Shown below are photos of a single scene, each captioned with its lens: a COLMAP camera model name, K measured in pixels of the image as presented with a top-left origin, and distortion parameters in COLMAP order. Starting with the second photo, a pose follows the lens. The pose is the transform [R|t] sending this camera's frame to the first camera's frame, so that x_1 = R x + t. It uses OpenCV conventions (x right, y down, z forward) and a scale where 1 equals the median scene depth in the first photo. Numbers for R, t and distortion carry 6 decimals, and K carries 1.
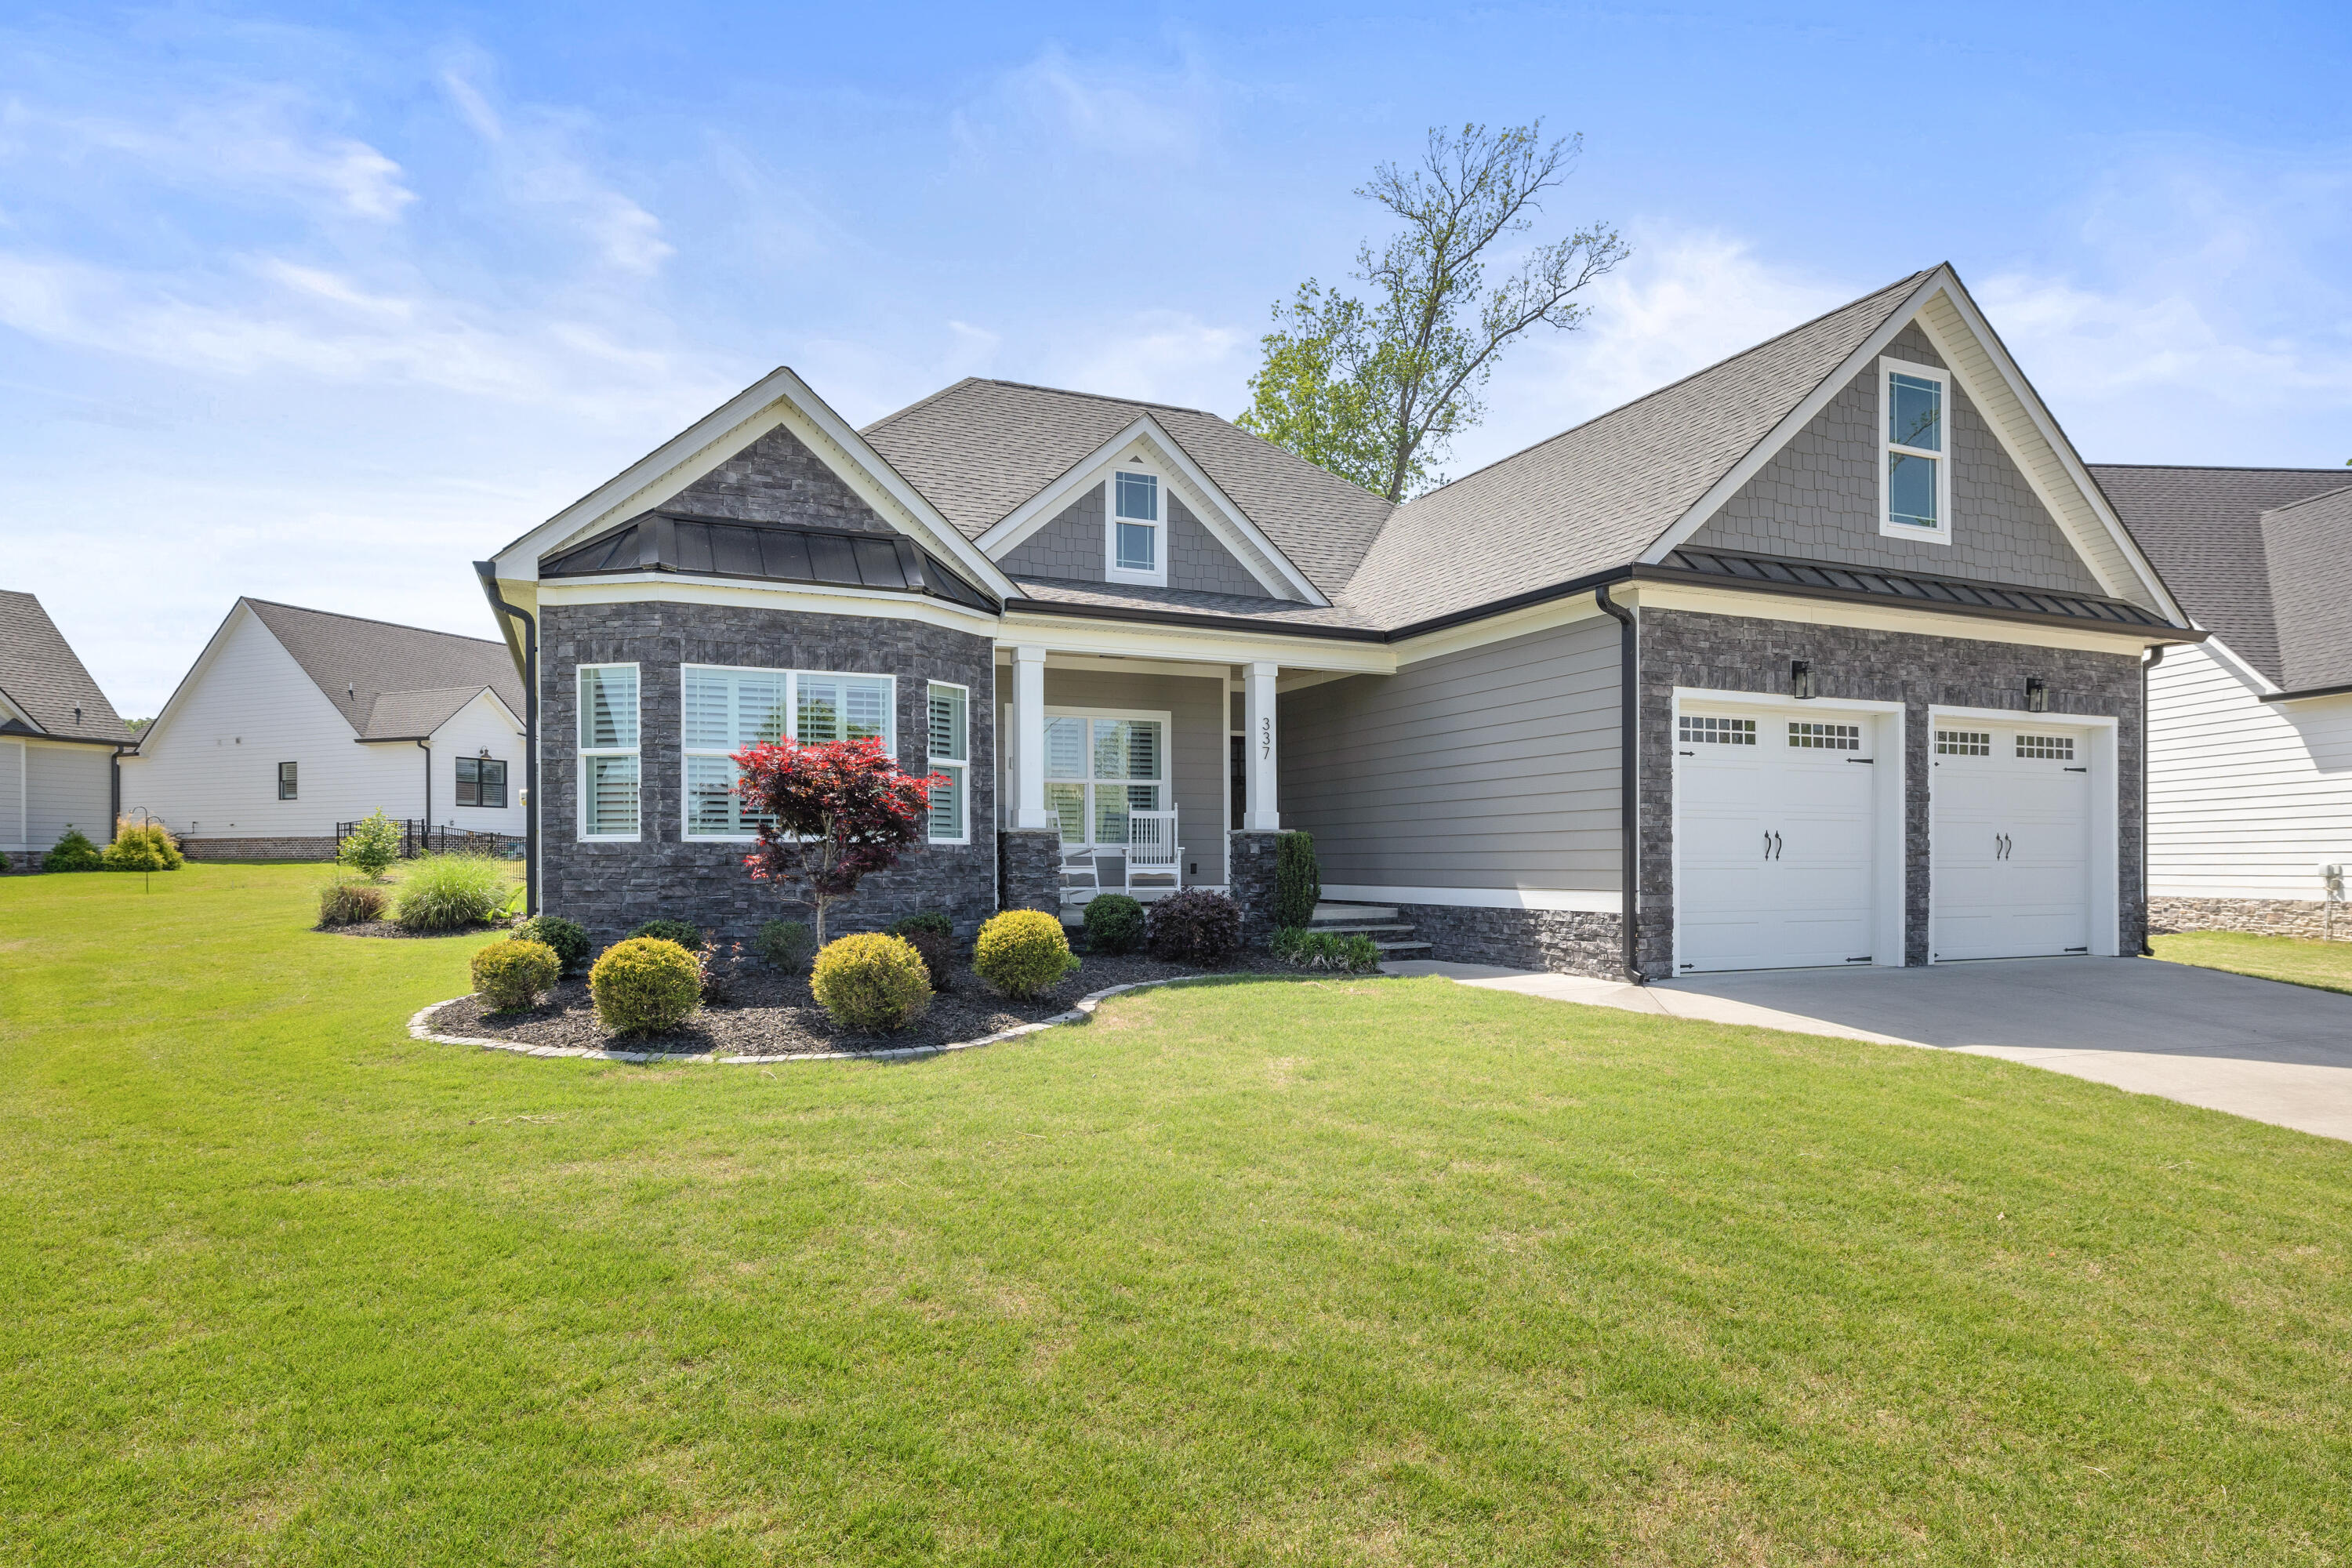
lens RADIAL K [[1266.3, 0, 1185.7], [0, 1266.3, 787.6], [0, 0, 1]] dist [-0.000861, 0.000335]
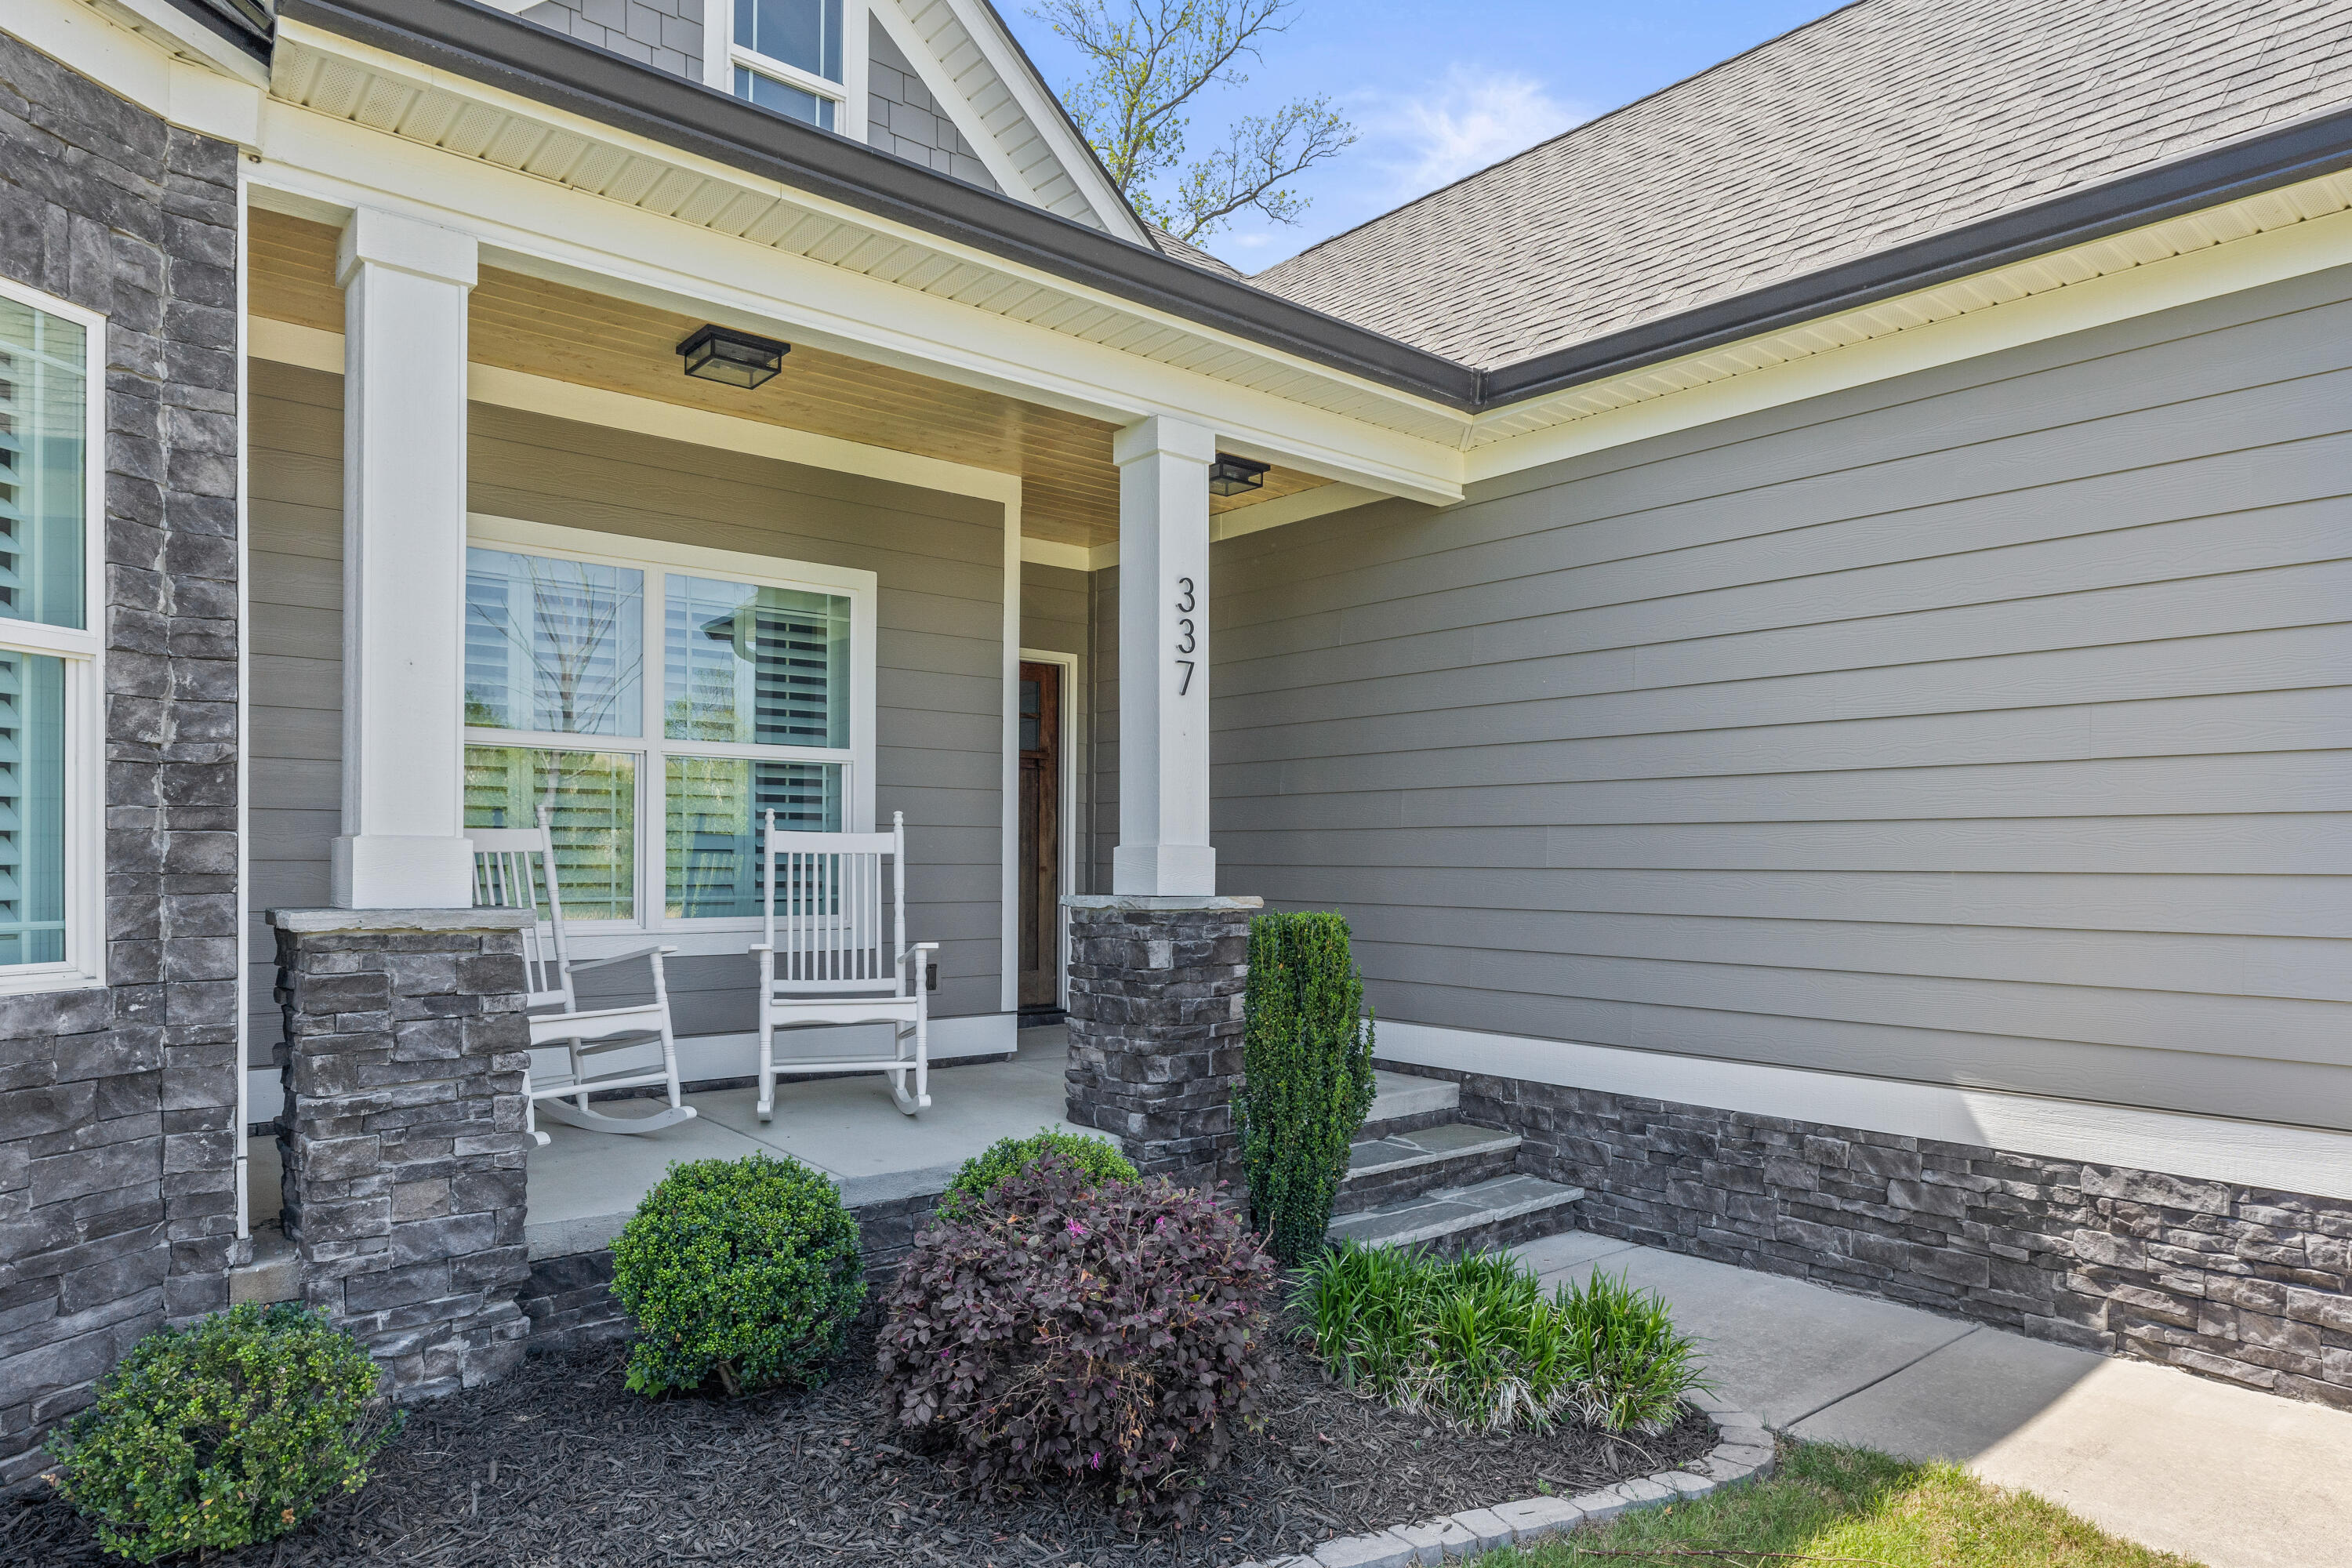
lens RADIAL K [[1412.2, 0, 1178.7], [0, 1412.2, 854.3], [0, 0, 1]] dist [0.000737, -0.000710]
pose [[0.961318, 0.009580, 0.275273, -0.044477], [-0.024248, 0.998458, 0.049934, 0.001952], [-0.274371, -0.054678, 0.960068, 0.613573]]
